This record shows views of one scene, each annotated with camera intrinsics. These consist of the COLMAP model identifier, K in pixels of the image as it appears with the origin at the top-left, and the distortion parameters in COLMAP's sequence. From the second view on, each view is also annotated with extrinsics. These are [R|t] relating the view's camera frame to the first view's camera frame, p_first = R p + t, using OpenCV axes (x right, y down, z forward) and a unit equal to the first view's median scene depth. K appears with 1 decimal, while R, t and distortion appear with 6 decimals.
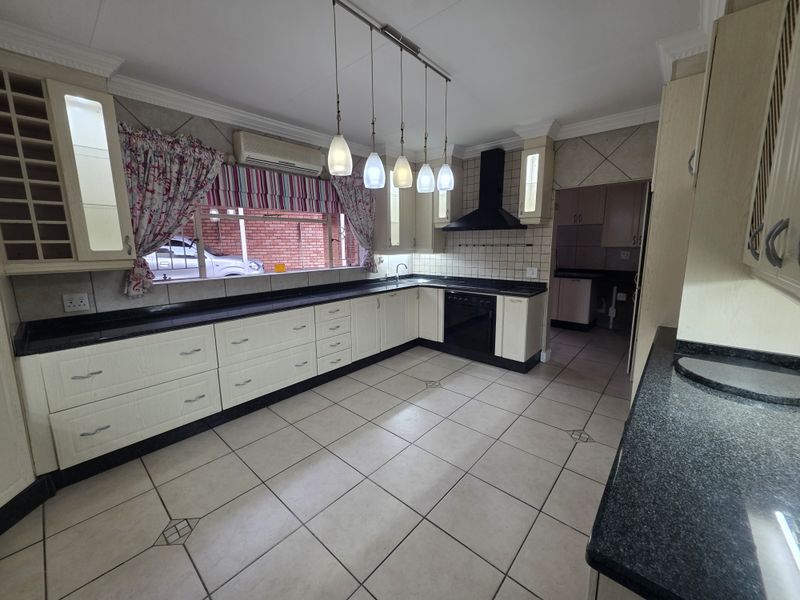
lens RADIAL K [[321.4, 0, 399.7], [0, 321.4, 295.6], [0, 0, 1]] dist [-0.002023, -0.000083]
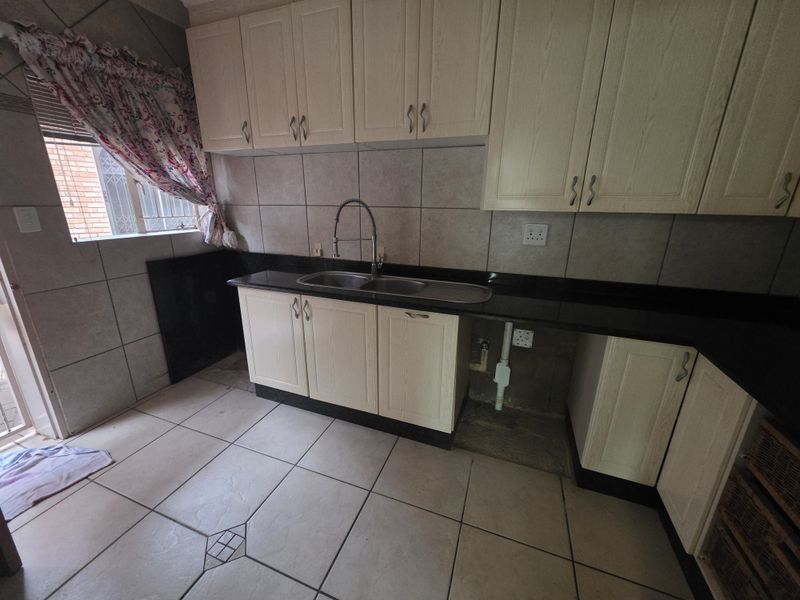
lens RADIAL K [[321.4, 0, 397.5], [0, 321.4, 301.2], [0, 0, 1]] dist [-0.002023, -0.000083]
pose [[0.932107, -0.086359, 0.351738, 0.401970], [0.038212, 0.989186, 0.141603, -0.105419], [-0.360162, -0.118548, 0.925327, 0.682336]]
